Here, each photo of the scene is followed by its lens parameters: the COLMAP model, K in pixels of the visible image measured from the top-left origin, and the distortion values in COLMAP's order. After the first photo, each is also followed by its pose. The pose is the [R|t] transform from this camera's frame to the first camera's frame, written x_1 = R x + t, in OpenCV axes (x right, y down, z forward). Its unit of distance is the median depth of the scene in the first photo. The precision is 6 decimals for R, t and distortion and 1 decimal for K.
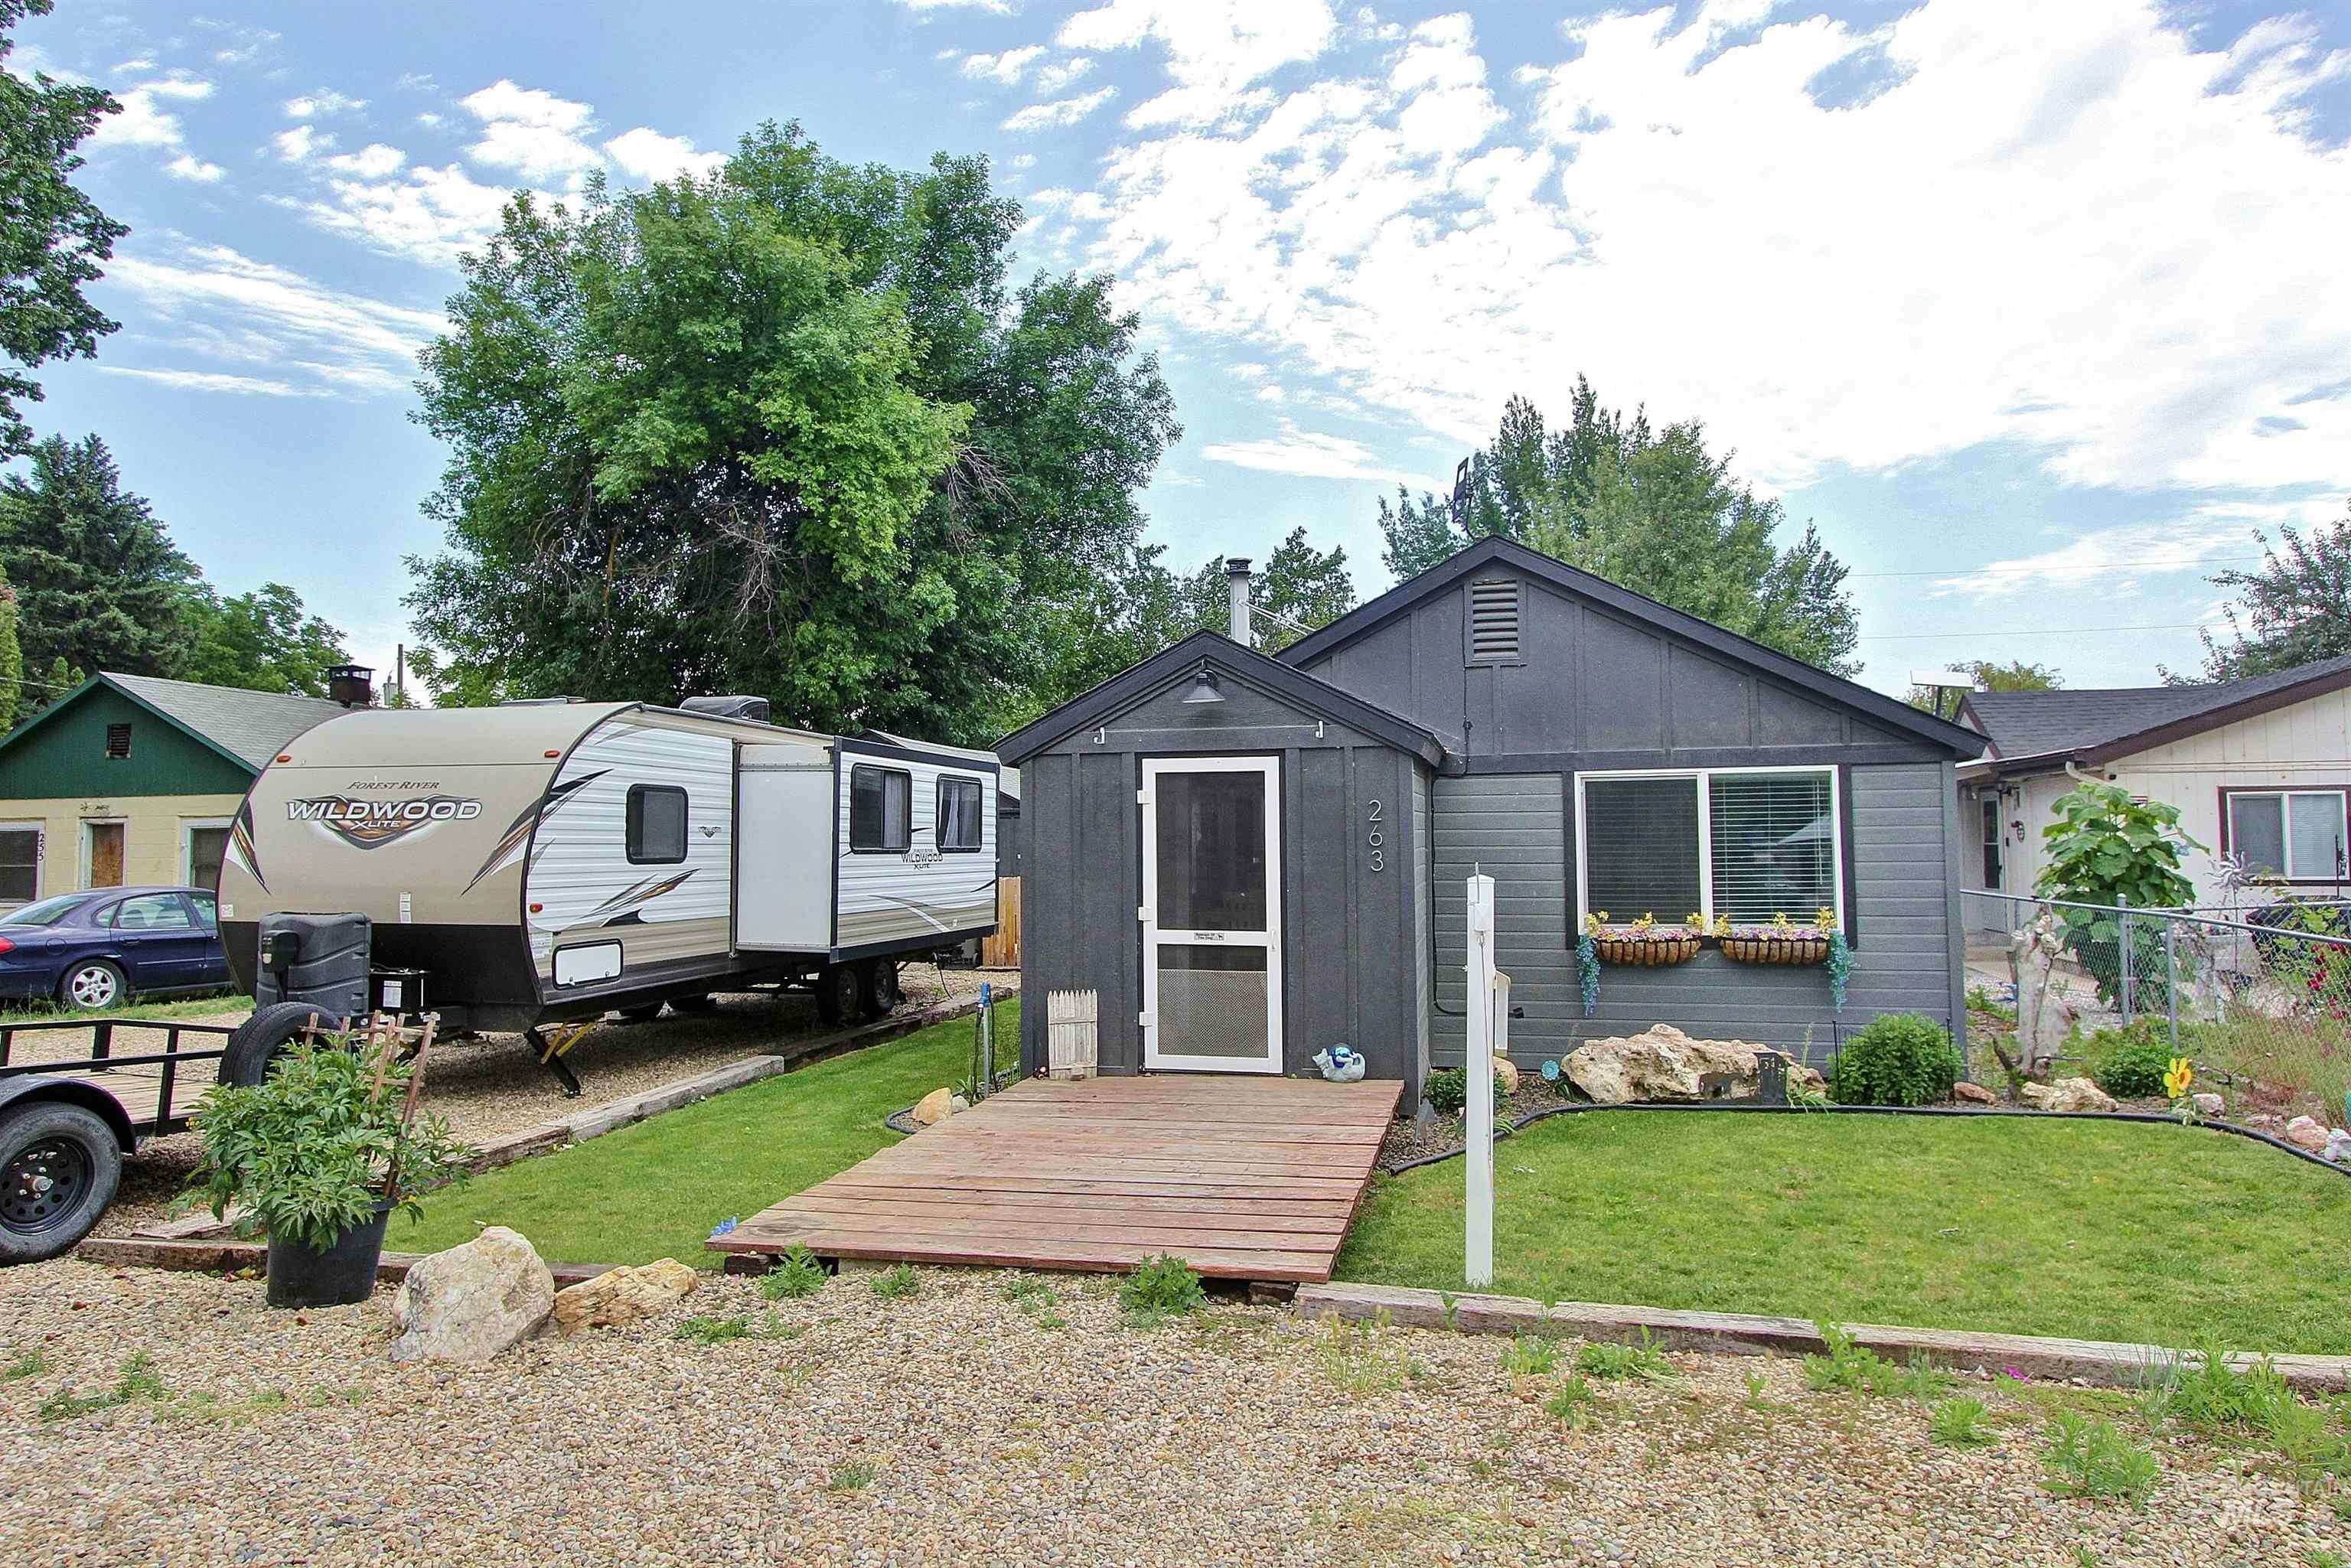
lens RADIAL K [[1392.1, 0, 1178.3], [0, 1392.1, 785.4], [0, 0, 1]] dist [-0.023318, 0.009143]
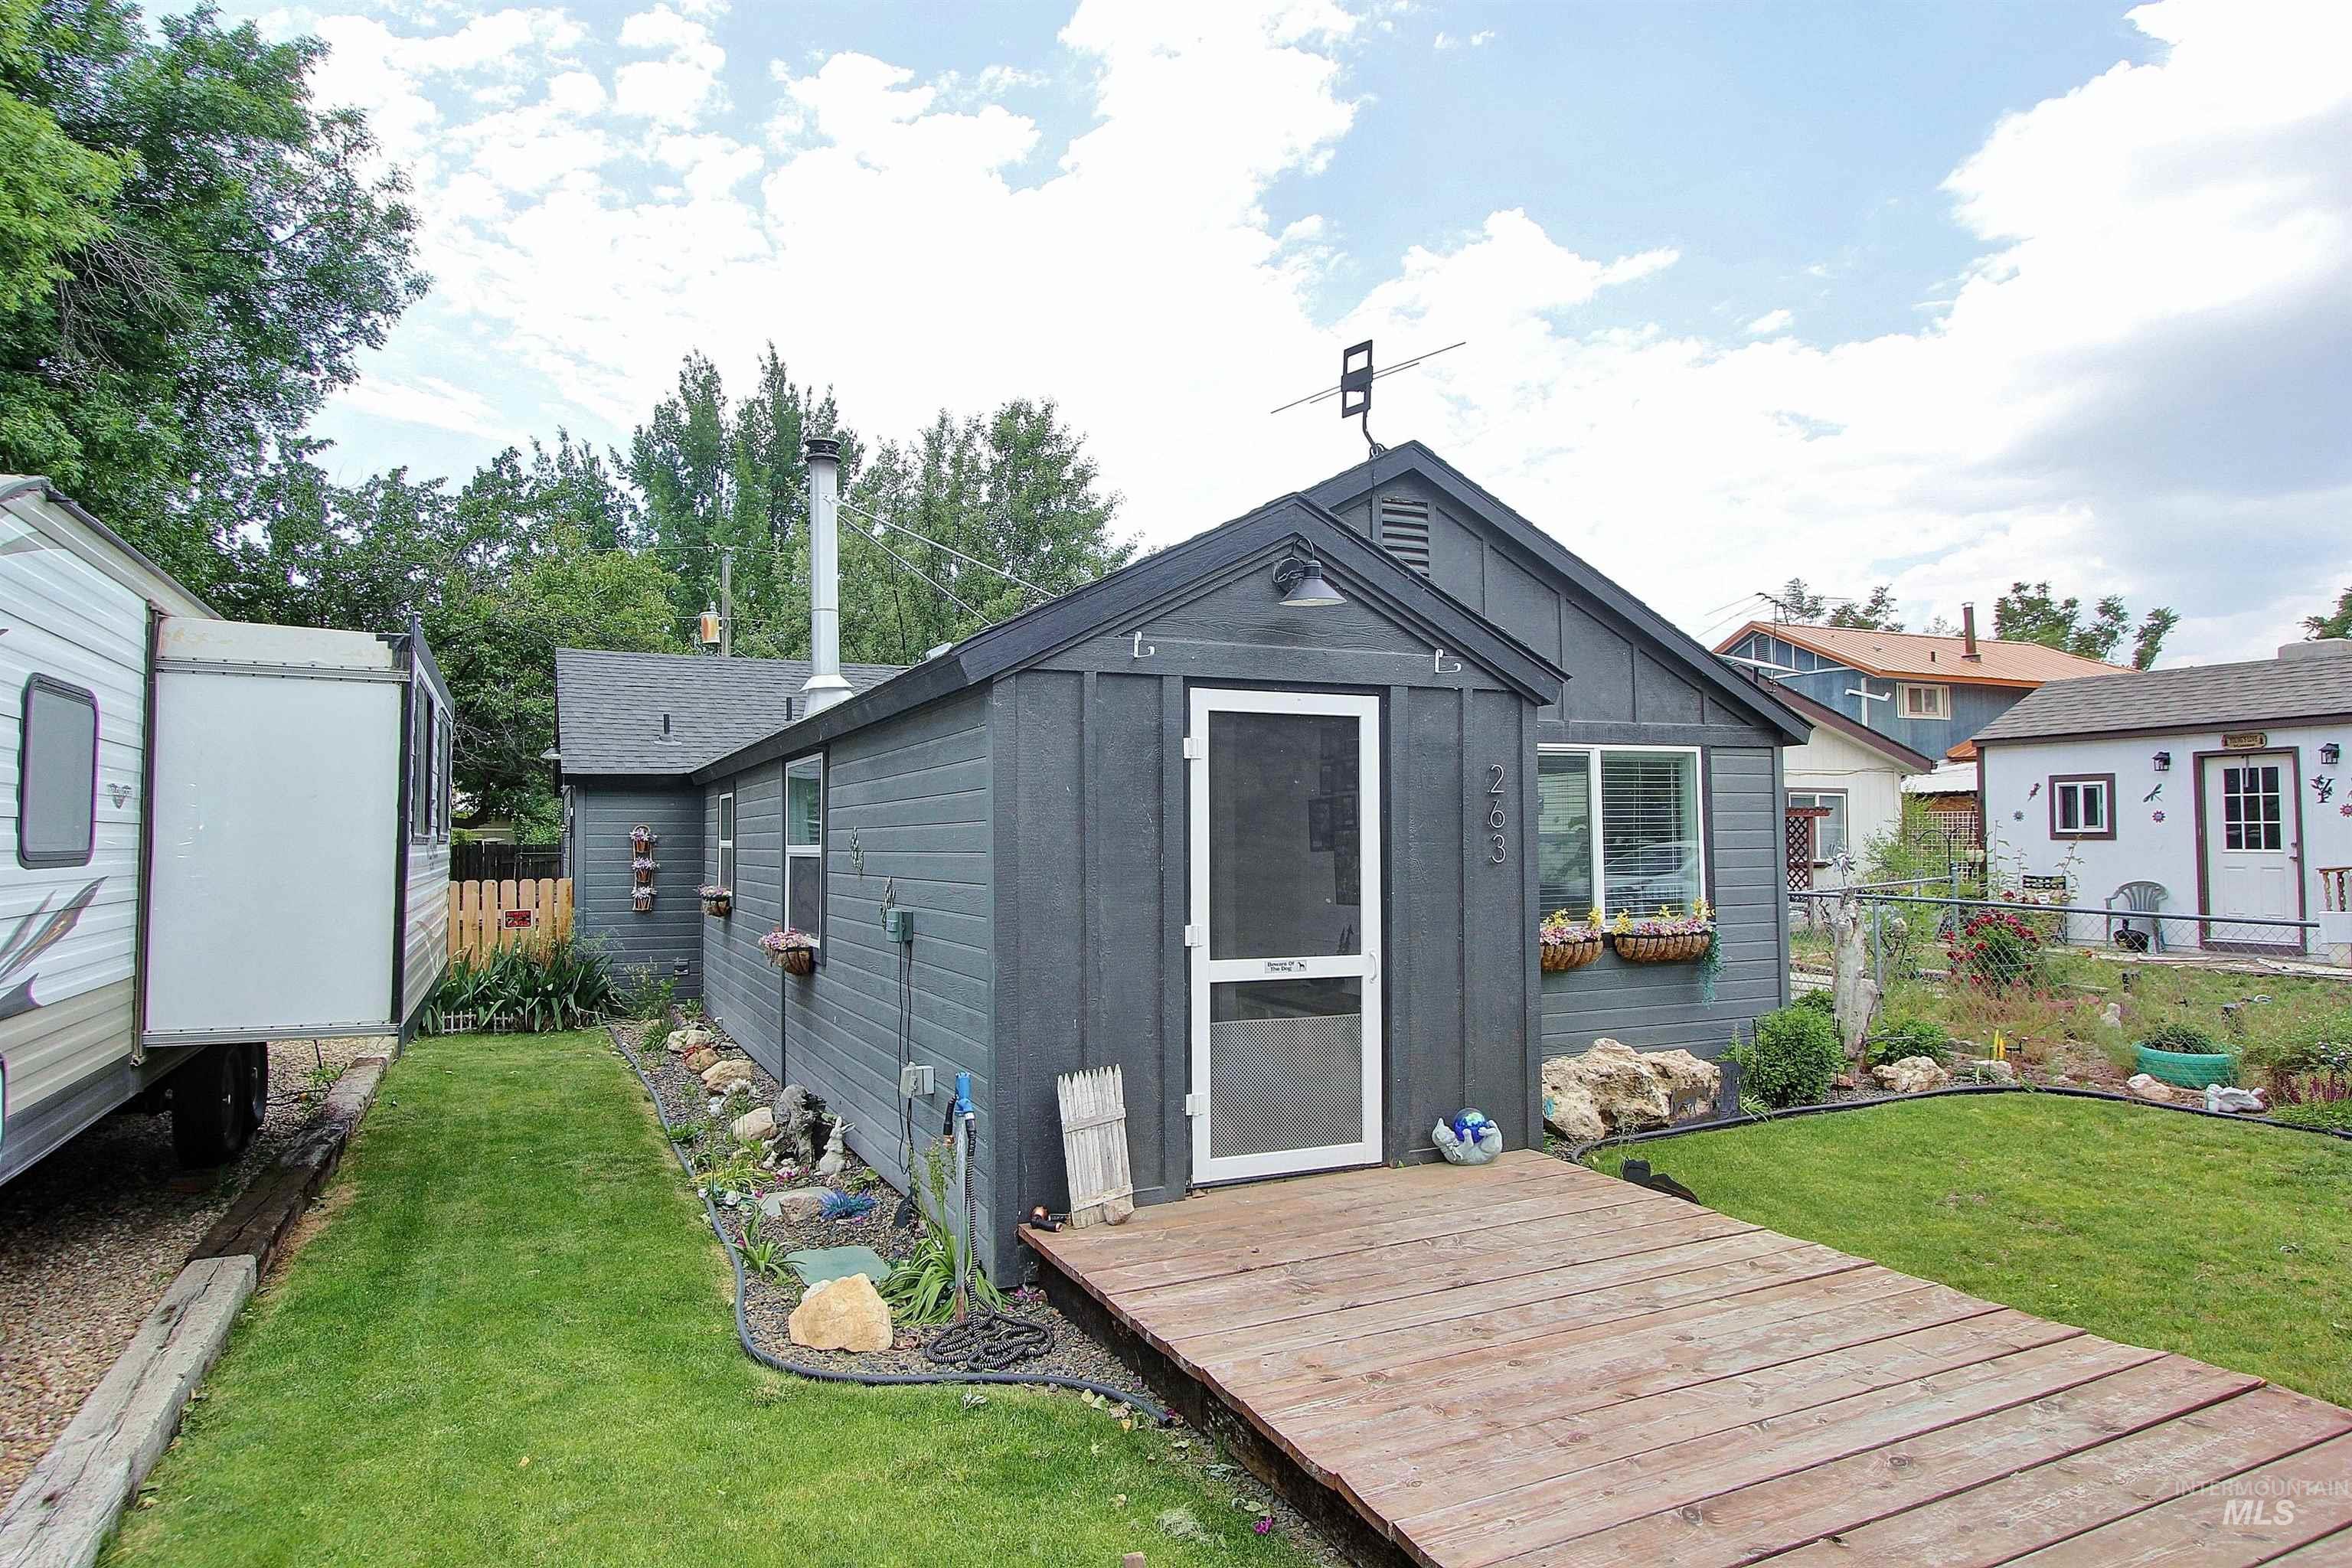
lens RADIAL K [[1392.7, 0, 1177.7], [0, 1392.7, 783.2], [0, 0, 1]] dist [-0.023318, 0.009143]
pose [[0.784370, 0.025629, 0.619763, -0.415139], [-0.025372, 0.999635, -0.009228, 0.029677], [-0.619774, -0.008487, 0.784735, 0.512506]]
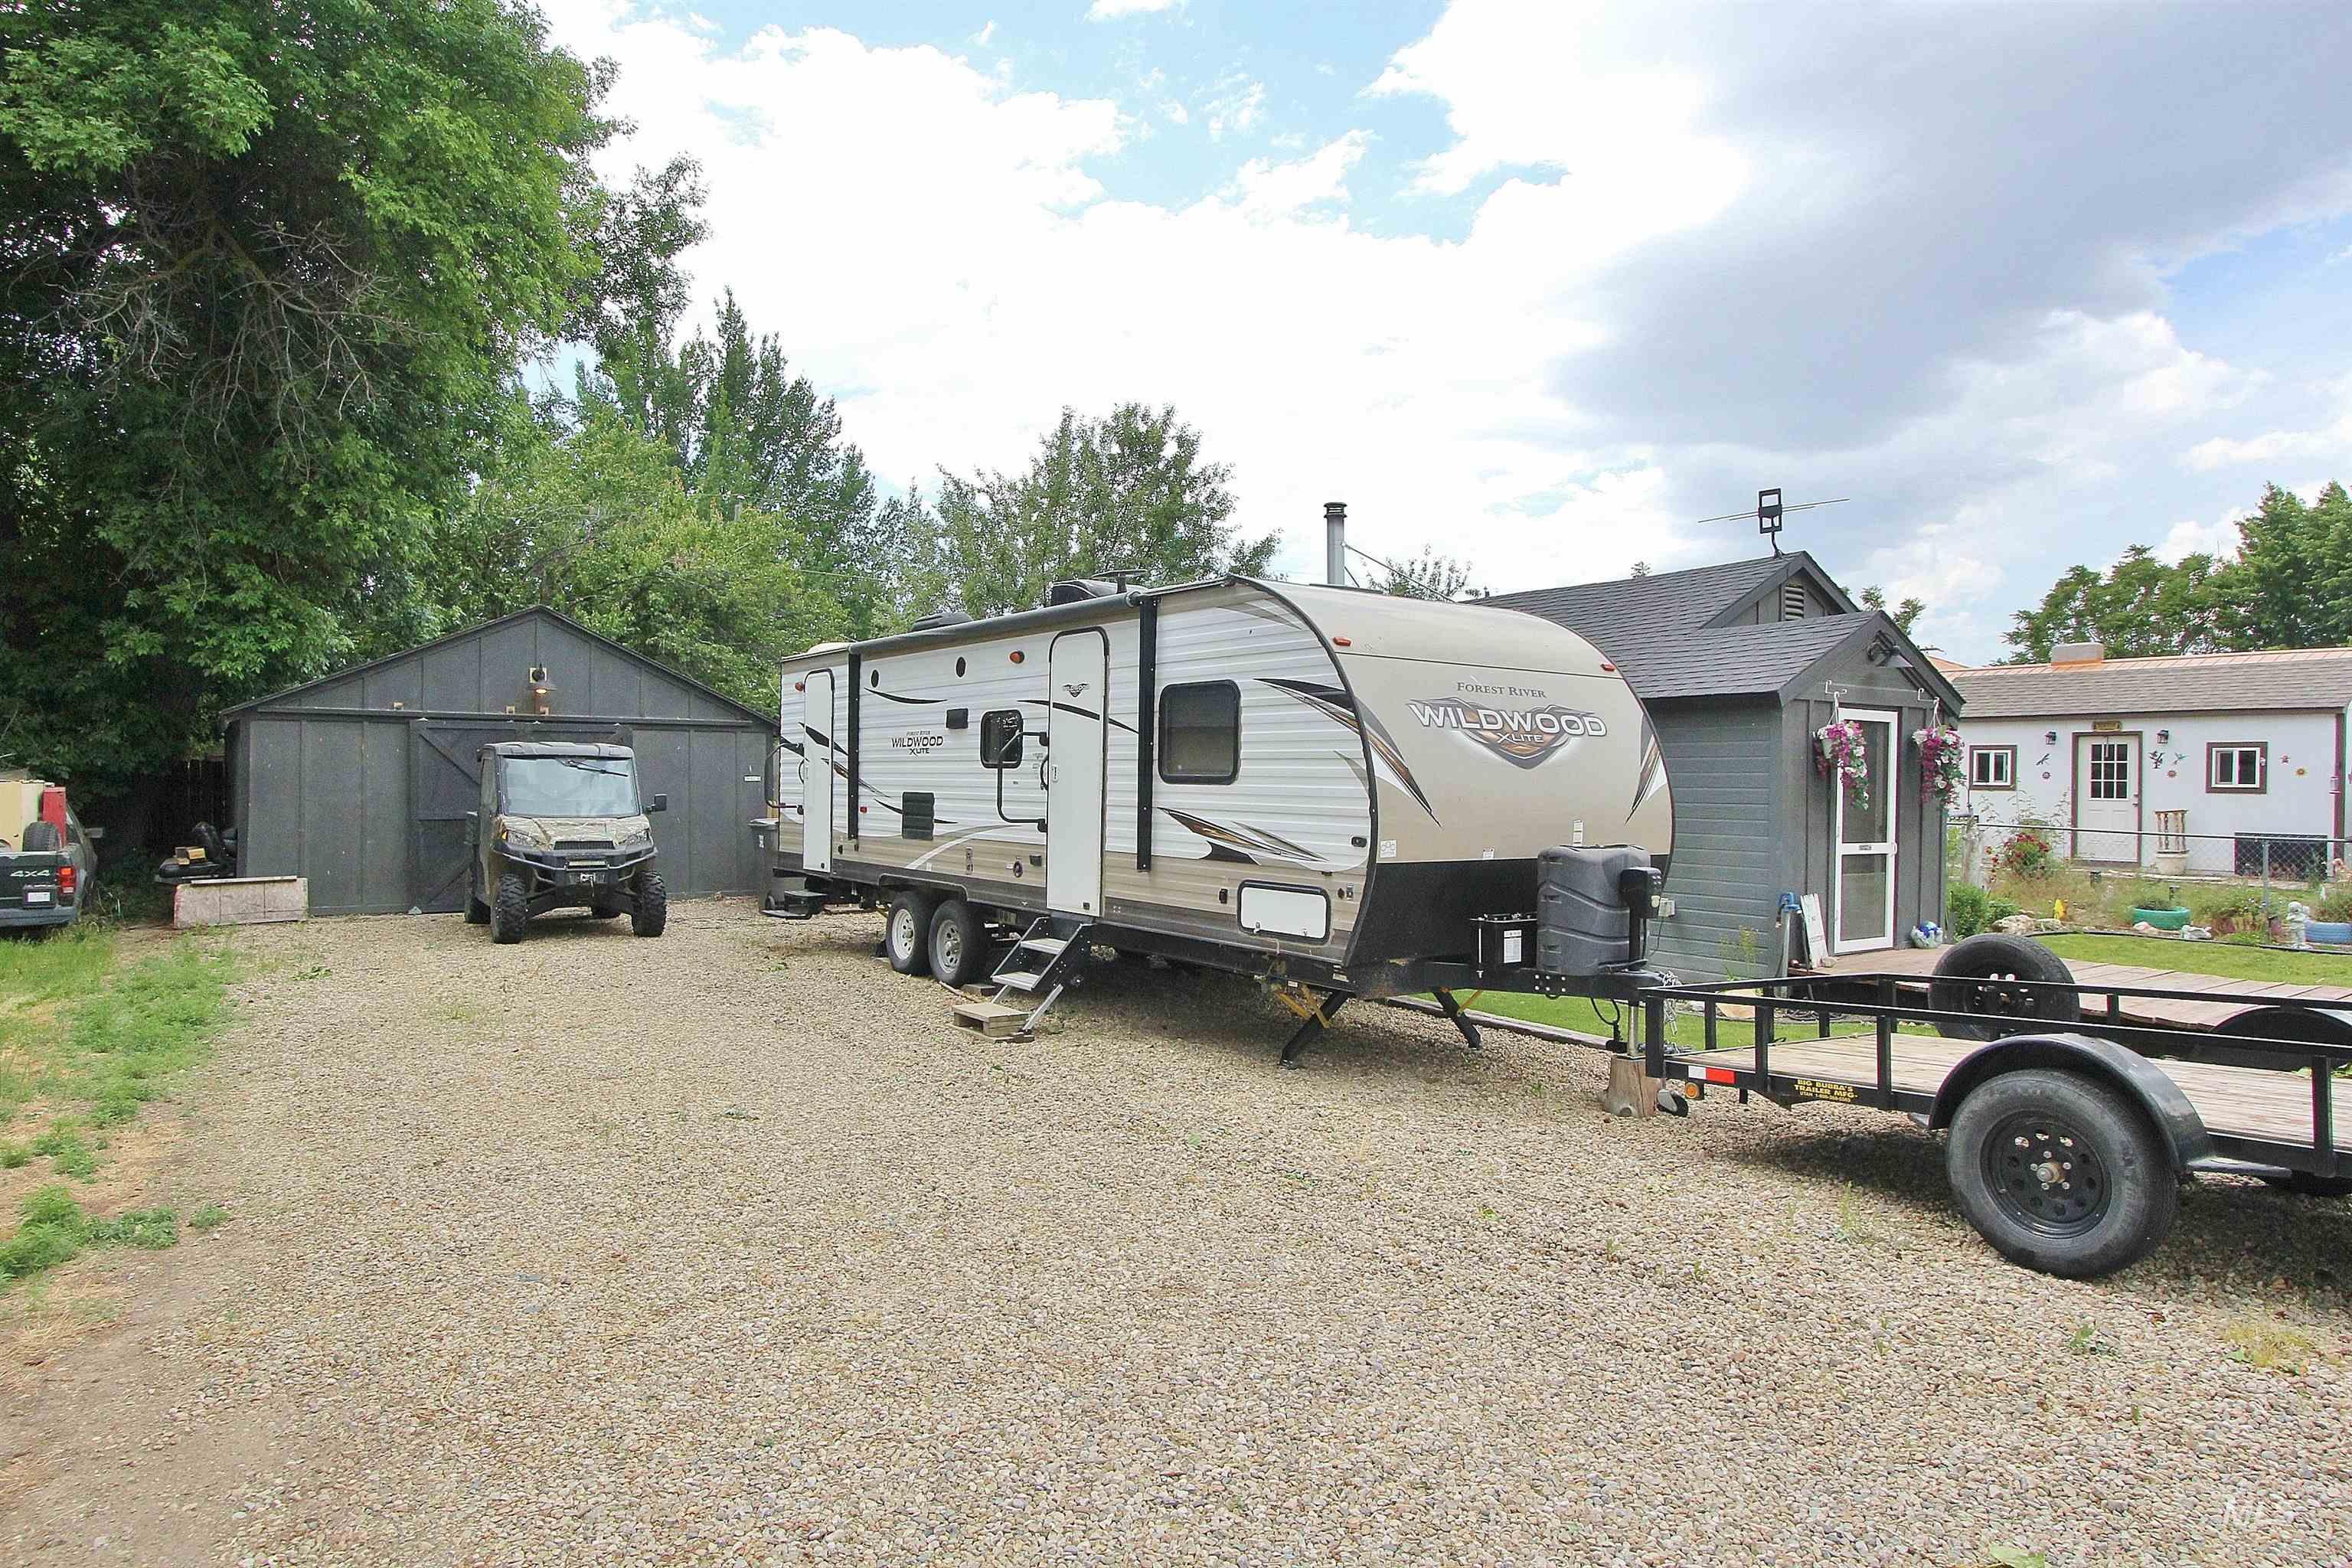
lens RADIAL K [[1392.7, 0, 1174.0], [0, 1392.7, 774.4], [0, 0, 1]] dist [-0.023318, 0.009143]
pose [[0.662090, 0.014468, 0.749285, -1.348015], [-0.047688, 0.998601, 0.022856, 0.041064], [-0.747905, -0.050865, 0.661854, 0.619457]]
